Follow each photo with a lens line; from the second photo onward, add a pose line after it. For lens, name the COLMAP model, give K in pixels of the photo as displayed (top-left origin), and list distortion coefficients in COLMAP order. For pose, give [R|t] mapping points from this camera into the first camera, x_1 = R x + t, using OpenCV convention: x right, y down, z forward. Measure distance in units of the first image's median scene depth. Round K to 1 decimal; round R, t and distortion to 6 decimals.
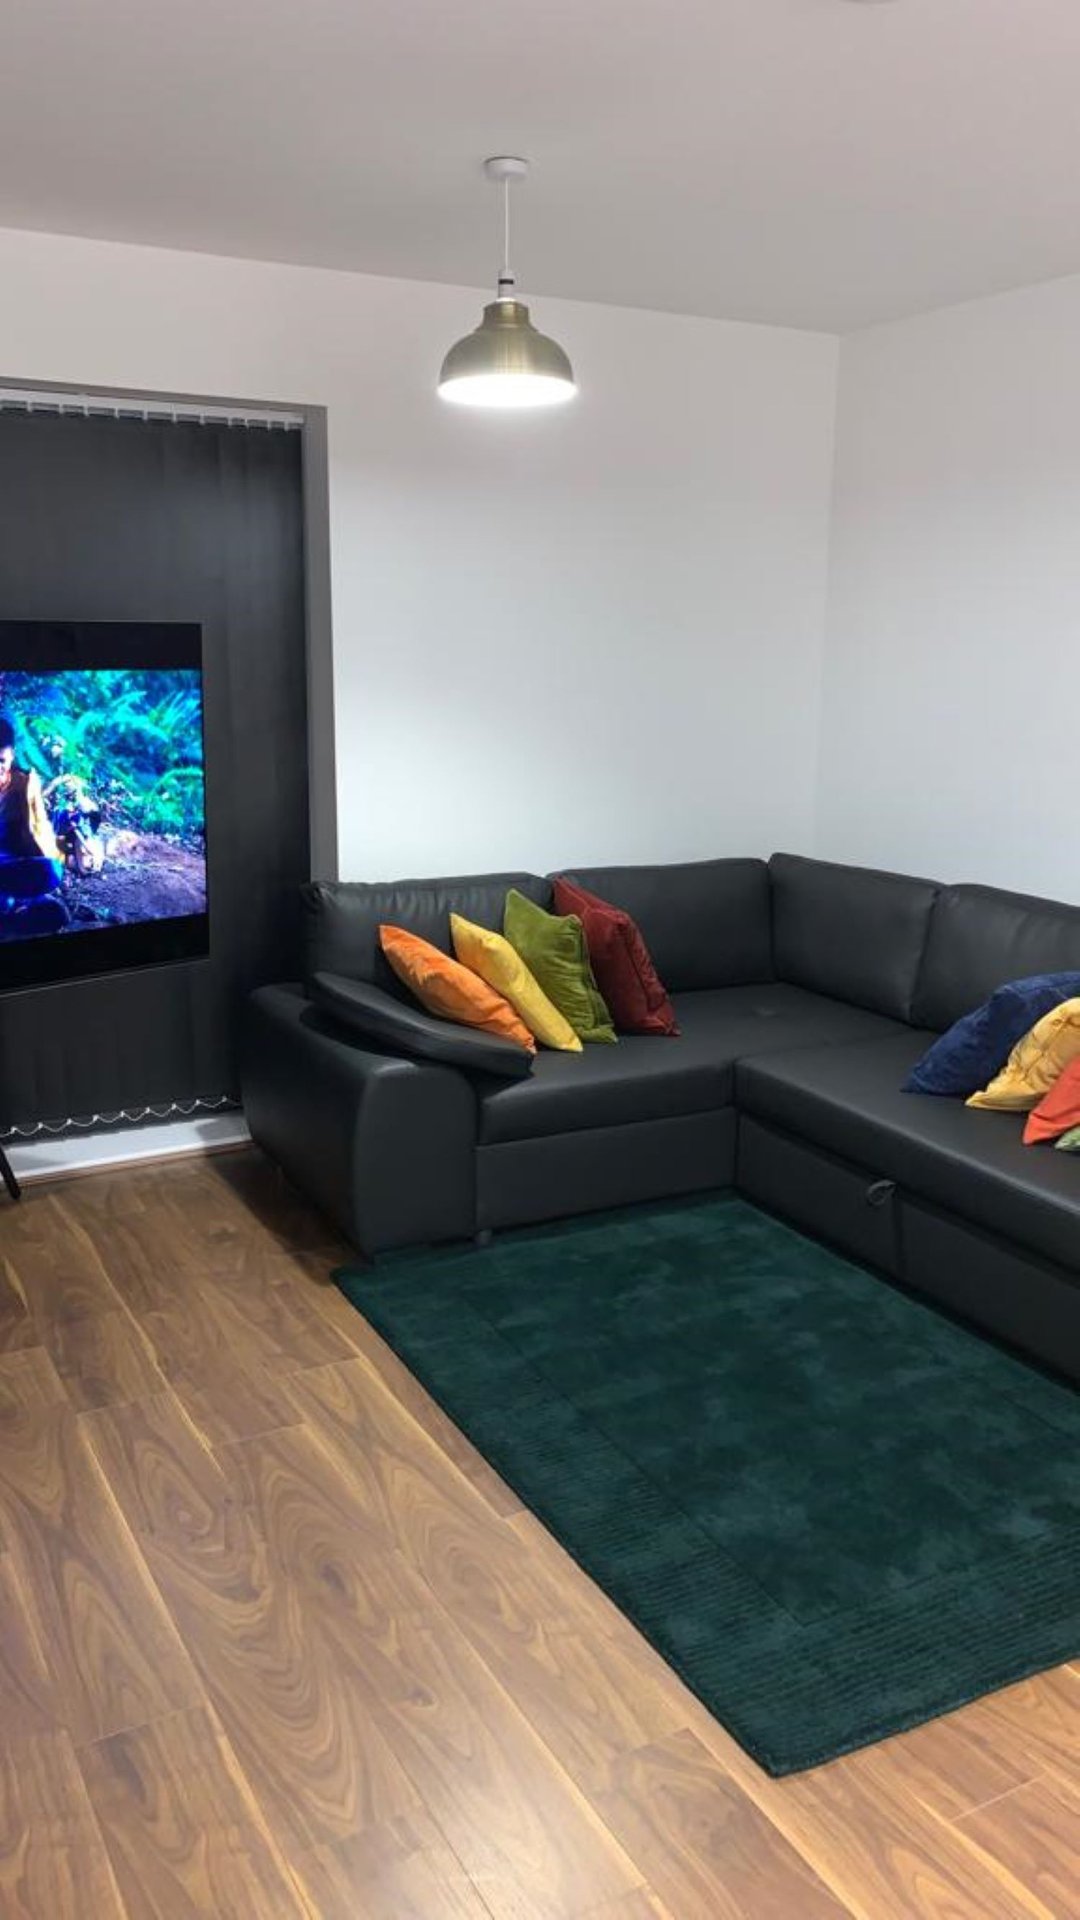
lens RADIAL K [[1504.1, 0, 550.9], [0, 1504.1, 967.5], [0, 0, 1]] dist [-0.000256, -0.002675]
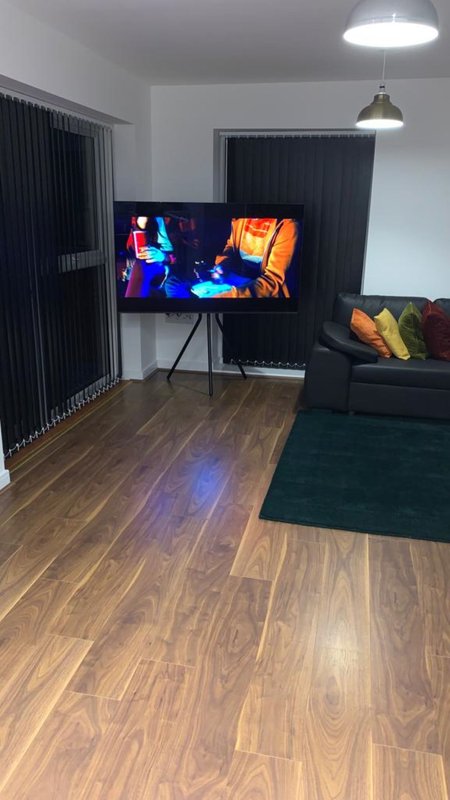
lens RADIAL K [[644.9, 0, 207.2], [0, 644.9, 387.8], [0, 0, 1]] dist [0.098734, -0.176993]
pose [[0.743274, 0.182215, -0.643694, 0.637740], [-0.156241, 0.982864, 0.097815, 0.055175], [0.650486, 0.027868, 0.759006, -0.188950]]
